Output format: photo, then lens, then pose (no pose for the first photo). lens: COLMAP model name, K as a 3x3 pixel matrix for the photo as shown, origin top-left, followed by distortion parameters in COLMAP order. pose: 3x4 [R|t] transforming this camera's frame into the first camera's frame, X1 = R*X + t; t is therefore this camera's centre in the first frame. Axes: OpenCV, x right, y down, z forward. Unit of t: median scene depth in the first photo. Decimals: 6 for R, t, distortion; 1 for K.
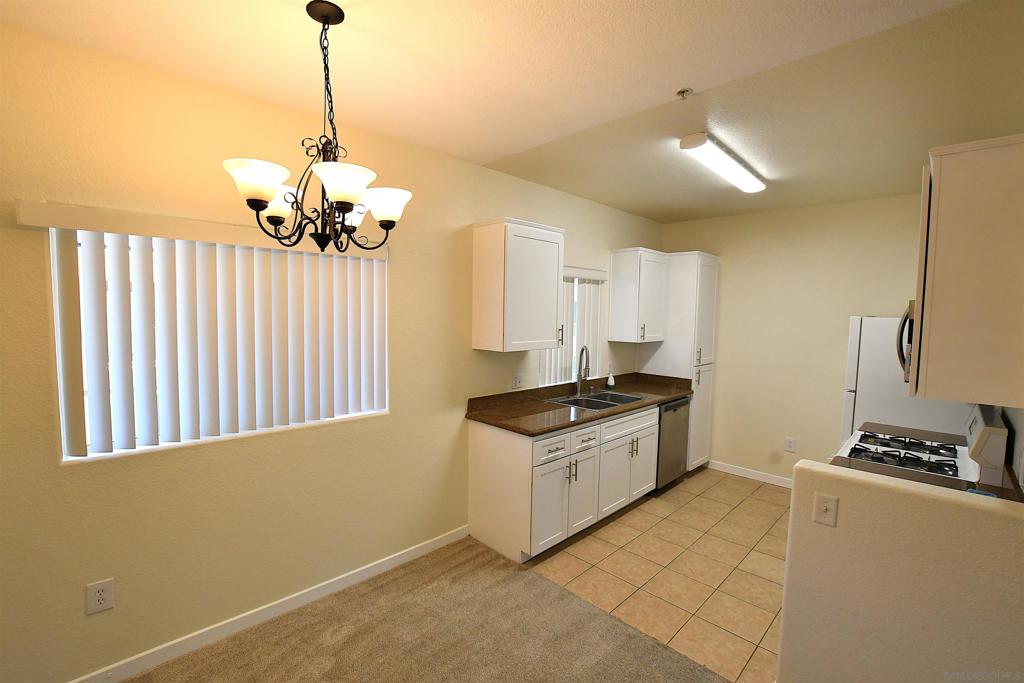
lens RADIAL K [[450.2, 0, 508.7], [0, 450.2, 343.5], [0, 0, 1]] dist [-0.023327, 0.001318]
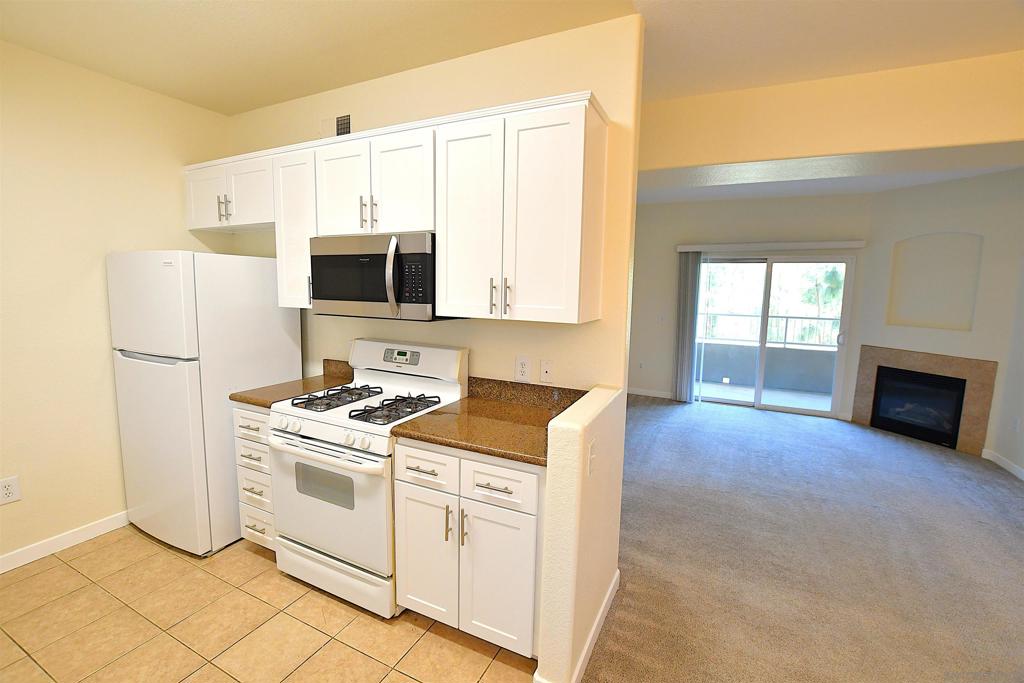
lens RADIAL K [[450.2, 0, 506.6], [0, 450.2, 345.7], [0, 0, 1]] dist [-0.023327, 0.001318]
pose [[-0.312124, -0.148196, 0.938412, -0.027494], [0.044050, 0.984439, 0.170116, -0.009065], [-0.949020, 0.094434, -0.300739, 0.577127]]
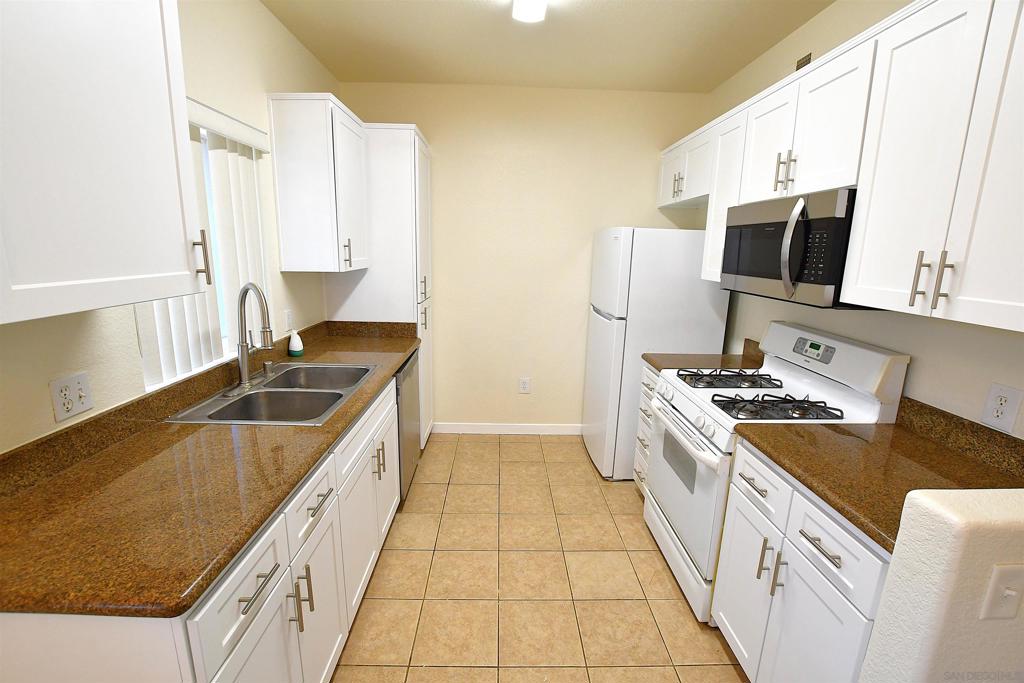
lens RADIAL K [[450.2, 0, 510.4], [0, 450.2, 345.3], [0, 0, 1]] dist [-0.023327, 0.001318]
pose [[0.690576, -0.155479, 0.706351, 0.016721], [0.042145, 0.983612, 0.175305, -0.001052], [-0.722031, -0.091292, 0.685811, 0.441716]]
